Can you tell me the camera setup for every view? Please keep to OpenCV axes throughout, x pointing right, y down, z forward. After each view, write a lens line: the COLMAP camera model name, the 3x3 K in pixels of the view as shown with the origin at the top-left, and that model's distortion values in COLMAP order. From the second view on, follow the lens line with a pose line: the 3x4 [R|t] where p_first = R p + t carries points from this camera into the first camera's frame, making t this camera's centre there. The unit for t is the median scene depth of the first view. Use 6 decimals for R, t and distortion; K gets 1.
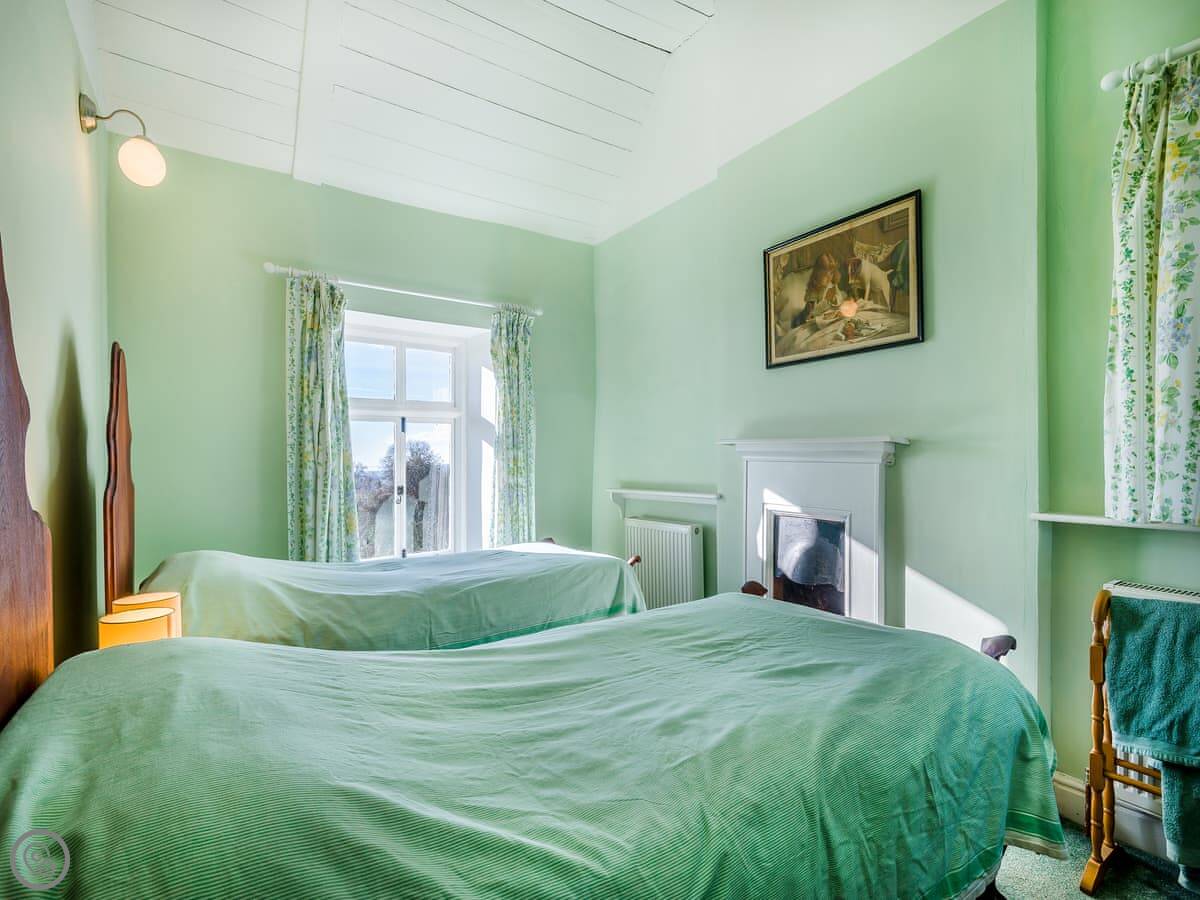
lens RADIAL K [[608.6, 0, 593.5], [0, 608.6, 450.3], [0, 0, 1]] dist [0.003727, -0.023960]
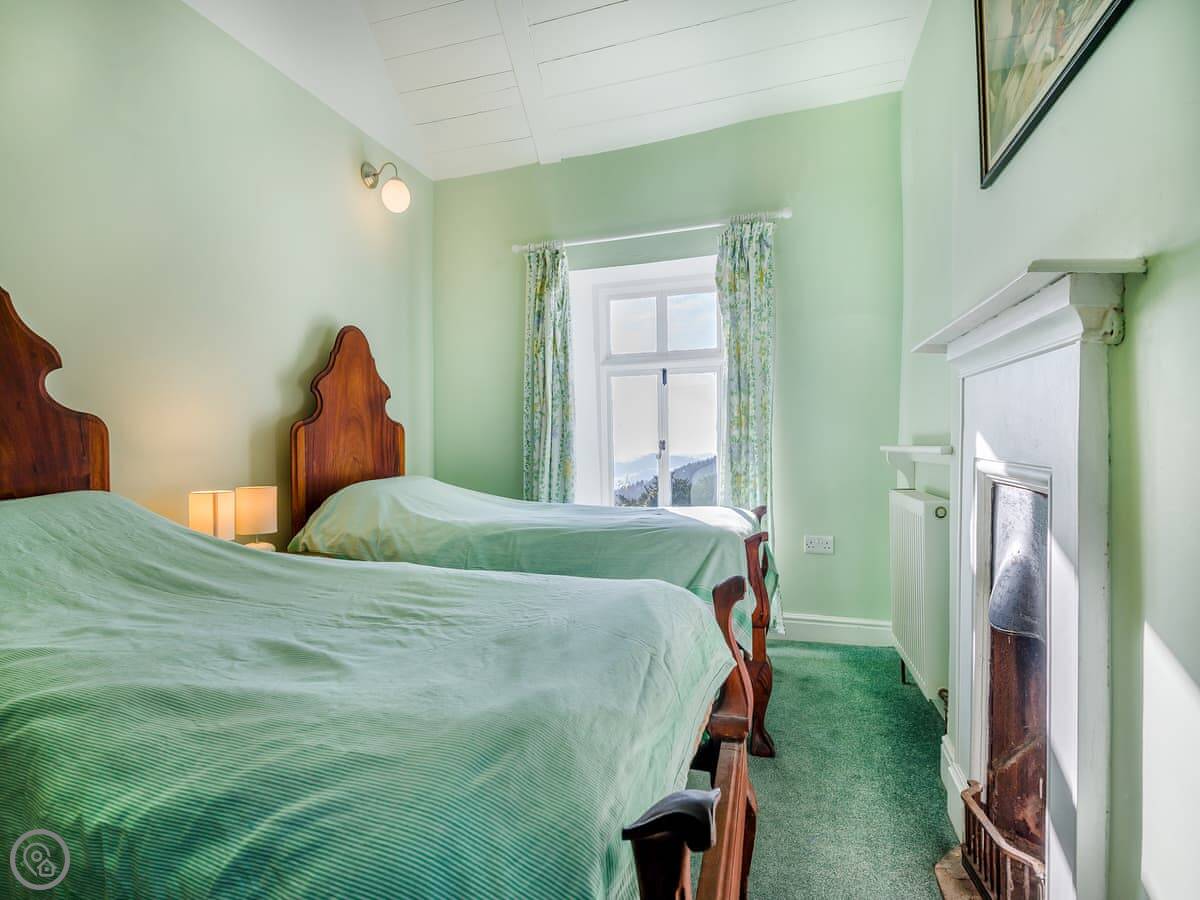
lens RADIAL K [[608.6, 0, 593.5], [0, 608.6, 450.3], [0, 0, 1]] dist [0.003727, -0.023960]
pose [[0.546032, 0.009568, -0.837710, 0.535779], [0.007862, 0.999832, 0.016544, 0.070687], [0.837728, -0.015620, 0.545865, 0.468857]]
